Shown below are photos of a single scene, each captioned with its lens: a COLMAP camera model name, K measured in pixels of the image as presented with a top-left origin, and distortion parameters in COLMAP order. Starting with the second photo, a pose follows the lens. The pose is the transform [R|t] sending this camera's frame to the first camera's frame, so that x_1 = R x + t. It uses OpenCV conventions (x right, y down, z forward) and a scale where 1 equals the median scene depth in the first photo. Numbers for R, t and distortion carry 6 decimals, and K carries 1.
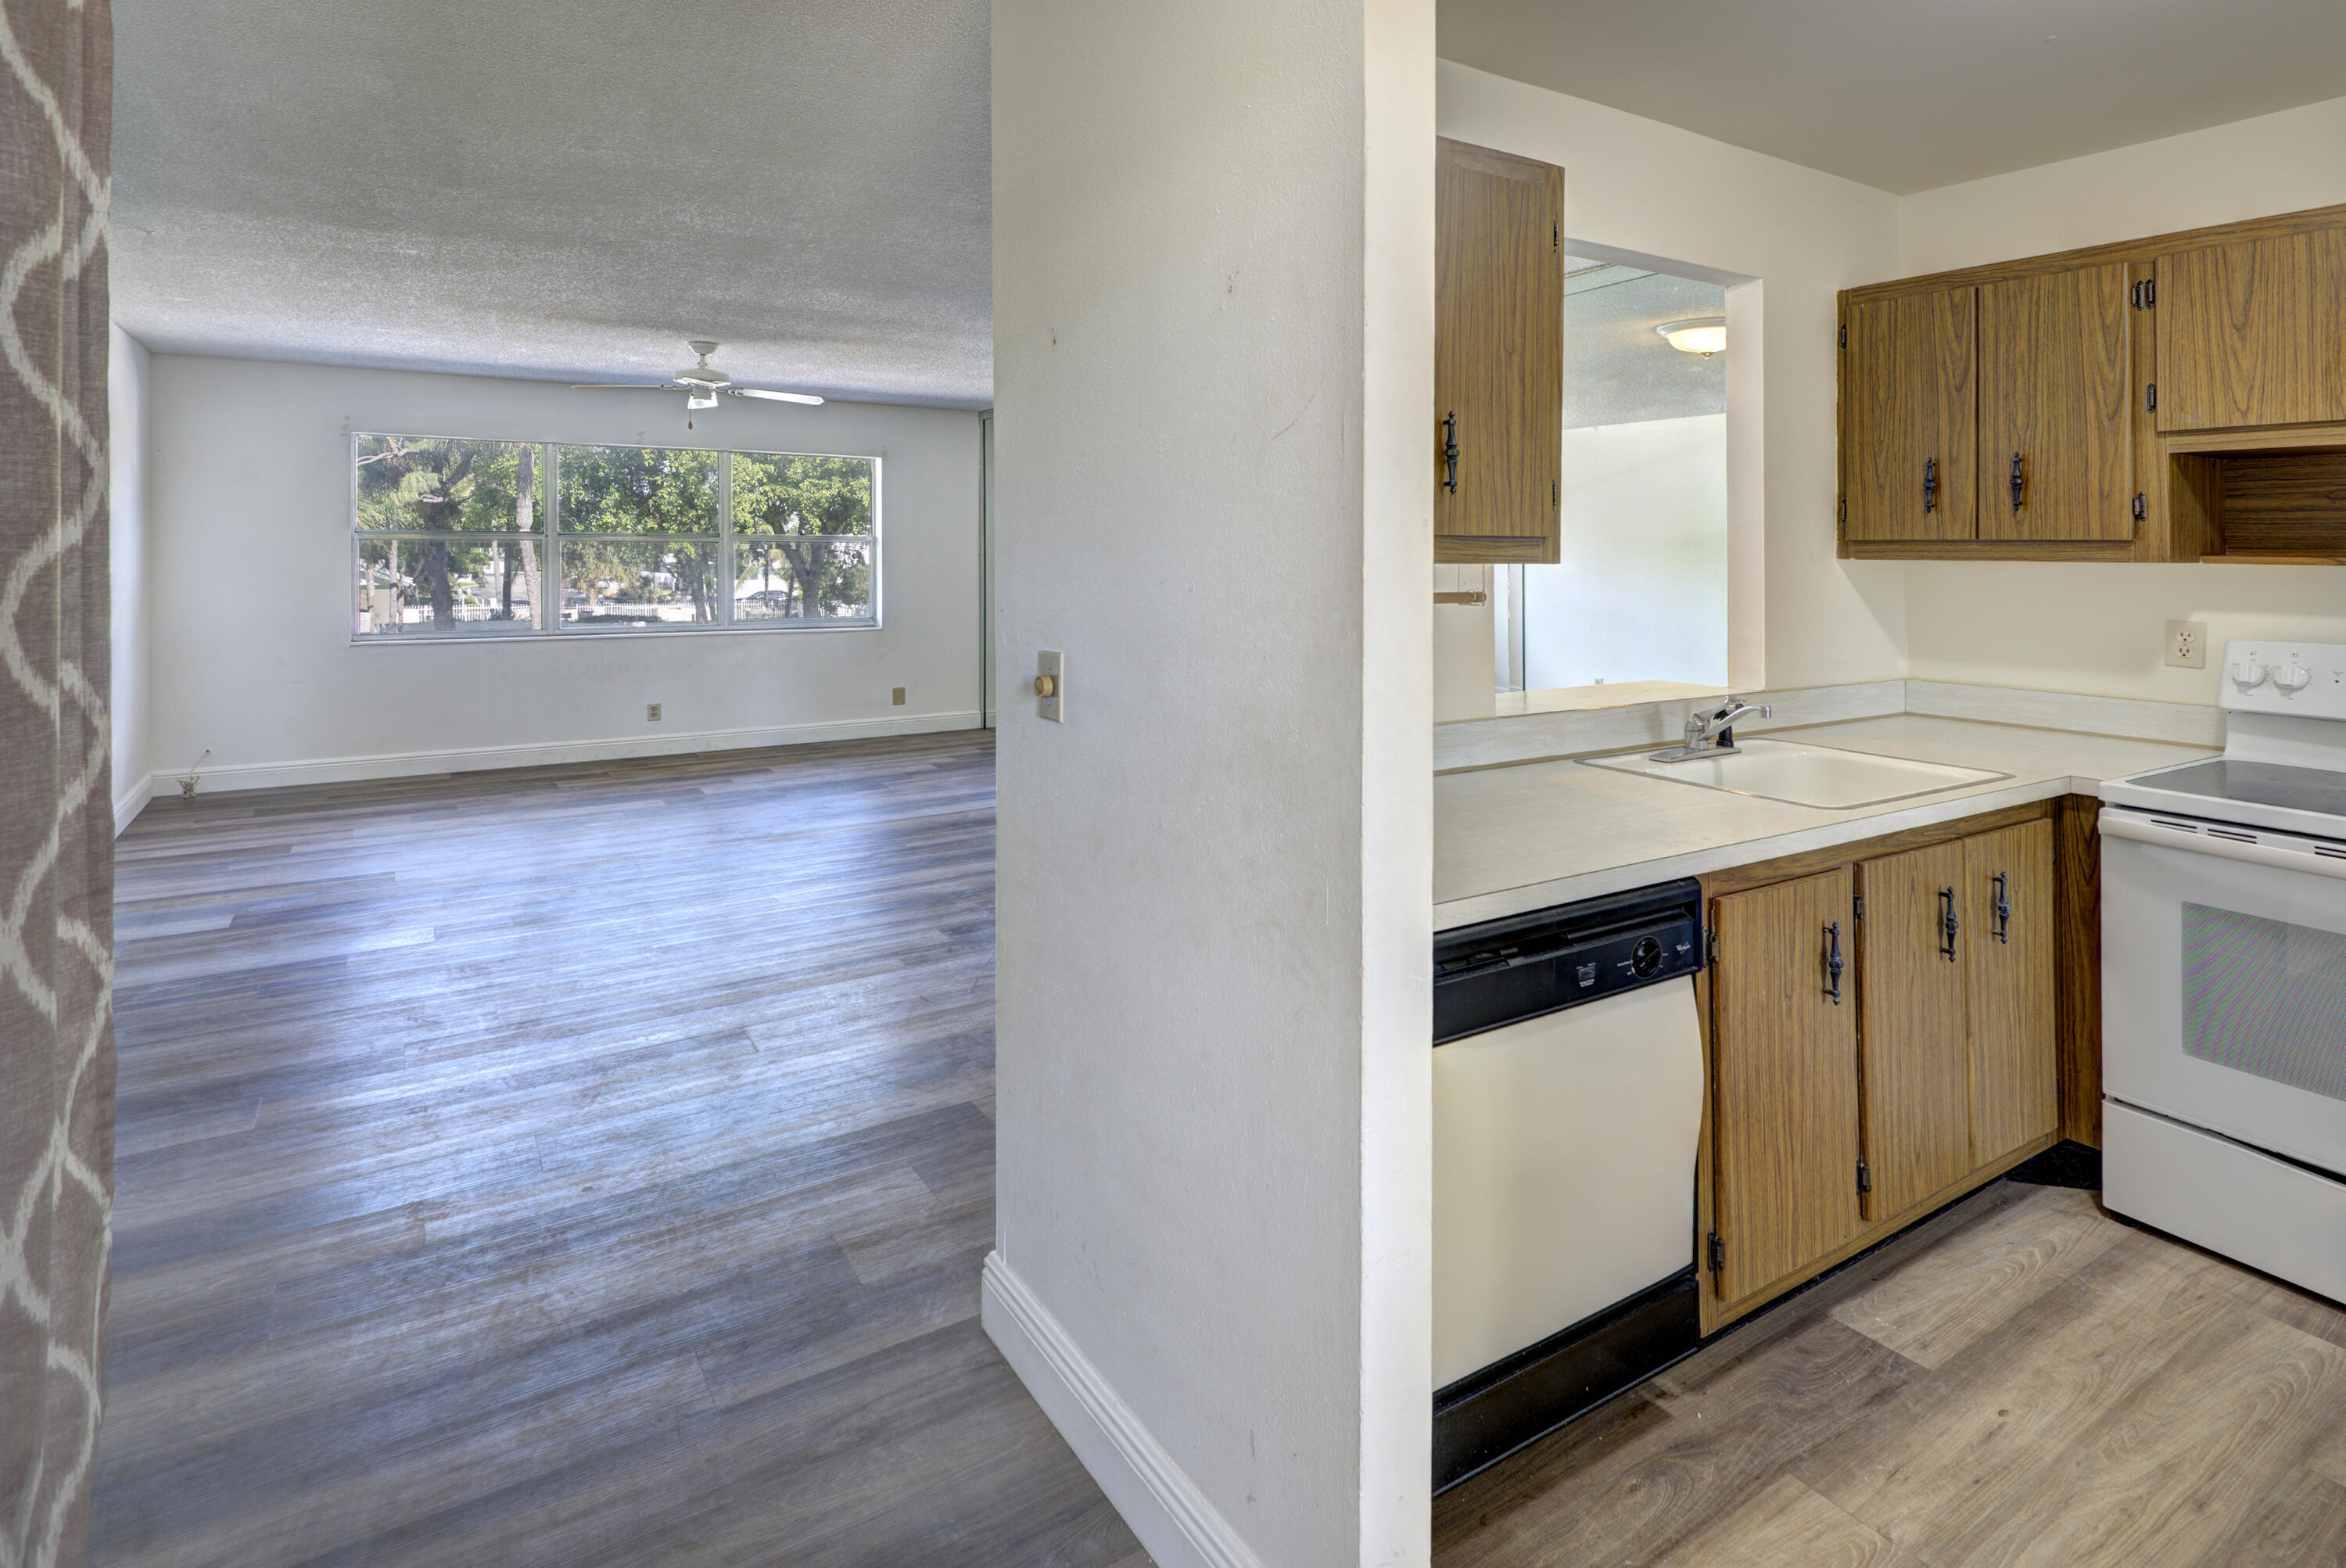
lens RADIAL K [[1317.5, 0, 1175.9], [0, 1317.5, 530.3], [0, 0, 1]] dist [0.001367, -0.010541]
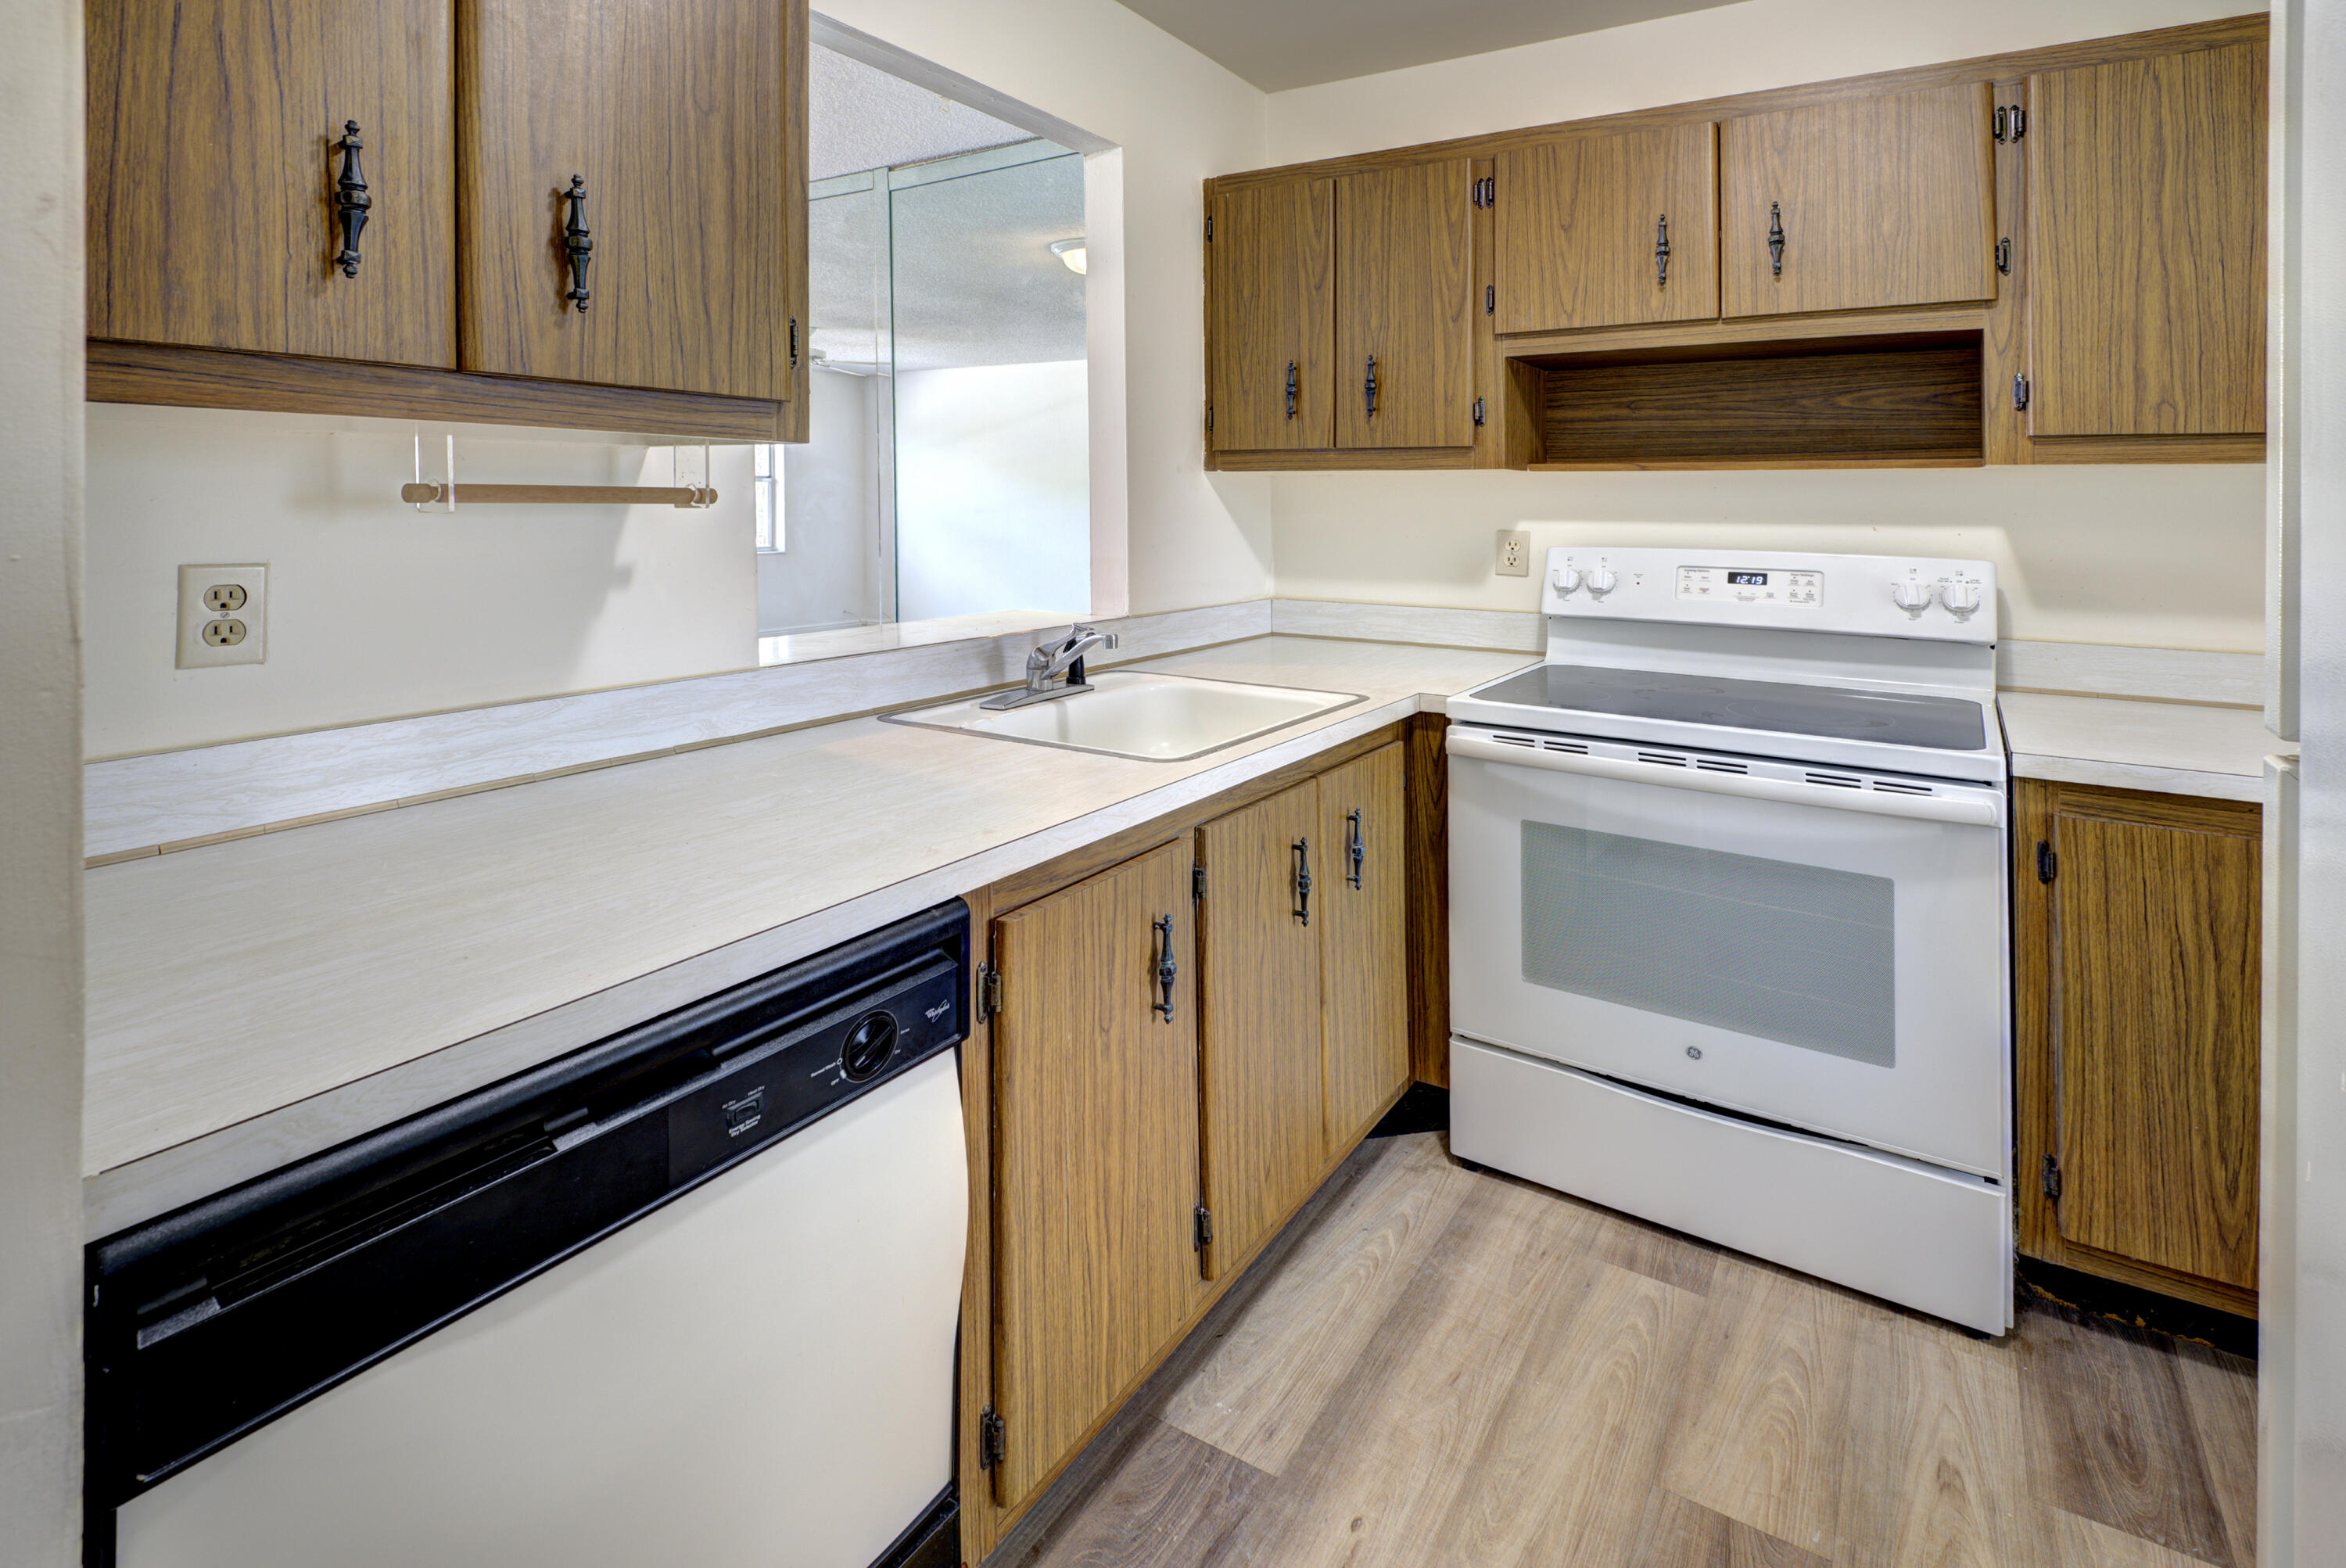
lens RADIAL K [[1156.3, 0, 1169.2], [0, 1156.3, 498.3], [0, 0, 1]] dist [-0.000075, -0.024447]
pose [[0.921580, -0.002441, 0.388180, 0.211507], [-0.001266, 0.999956, 0.009295, 0.043696], [-0.388186, -0.009058, 0.921537, 0.335421]]
